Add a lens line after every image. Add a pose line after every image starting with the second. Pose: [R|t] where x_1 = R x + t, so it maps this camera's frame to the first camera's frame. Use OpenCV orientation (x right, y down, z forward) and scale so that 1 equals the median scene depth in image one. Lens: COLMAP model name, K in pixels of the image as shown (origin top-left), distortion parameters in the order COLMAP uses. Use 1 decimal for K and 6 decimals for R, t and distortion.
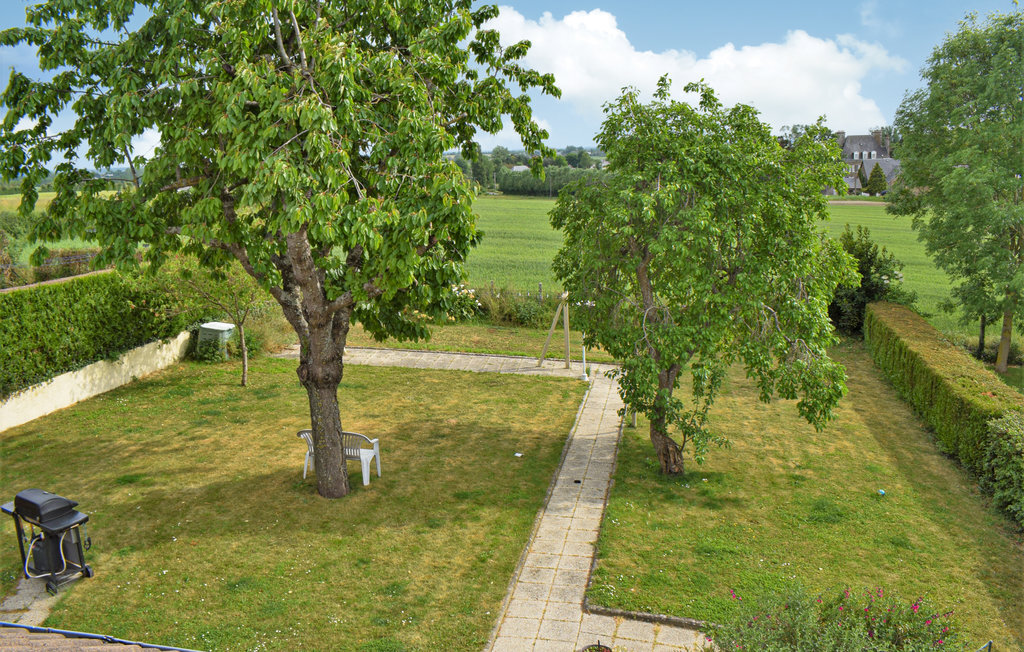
lens RADIAL K [[948.8, 0, 514.2], [0, 948.8, 316.5], [0, 0, 1]] dist [-0.087966, 0.000000]
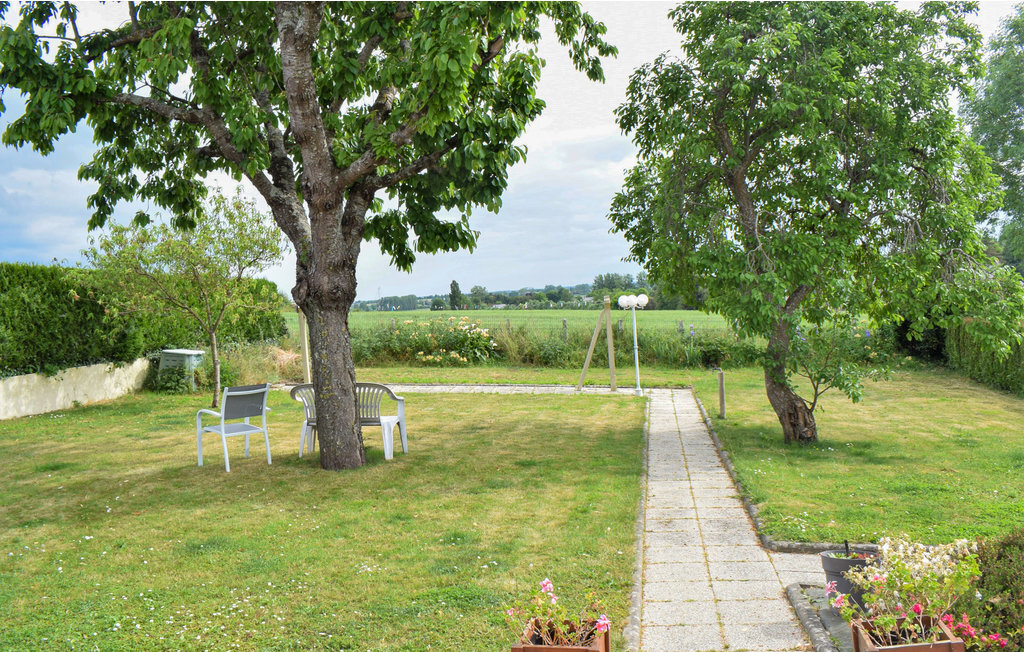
lens RADIAL K [[948.8, 0, 511.1], [0, 948.8, 325.6], [0, 0, 1]] dist [-0.087966, 0.000000]
pose [[0.998977, -0.034553, 0.029166, -0.078469], [0.038959, 0.985135, -0.167304, 0.192135], [-0.022951, 0.168269, 0.985474, 0.269254]]
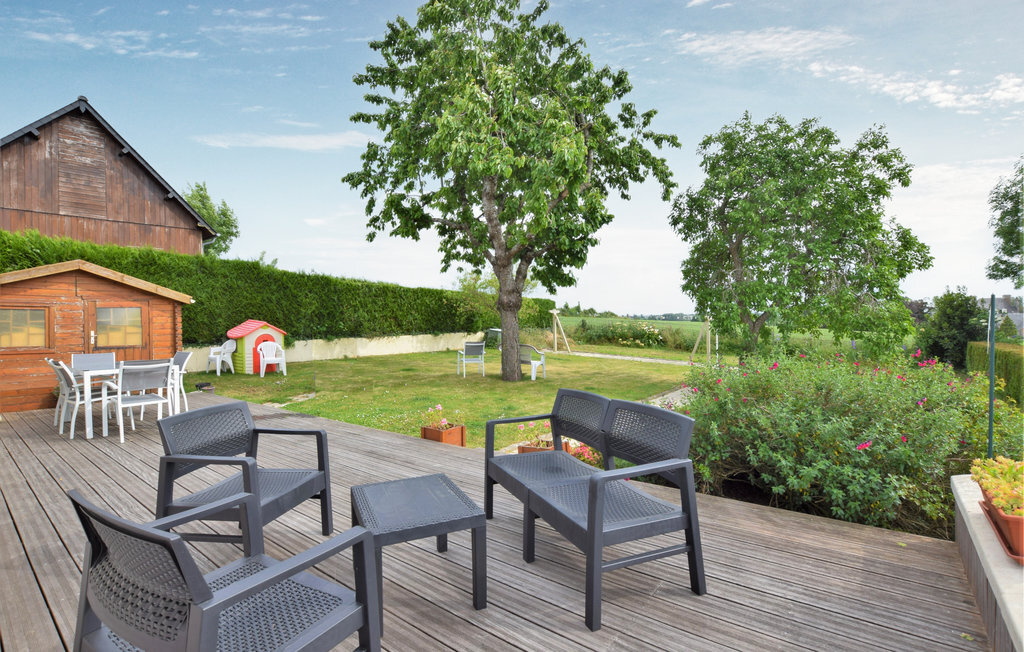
lens RADIAL K [[504.6, 0, 511.7], [0, 504.6, 320.0], [0, 0, 1]] dist [-0.006347, -0.000120]
pose [[0.910067, 0.021556, -0.413901, 0.147488], [-0.099099, 0.980998, -0.166803, 0.213046], [0.402440, 0.192819, 0.894909, 0.209056]]
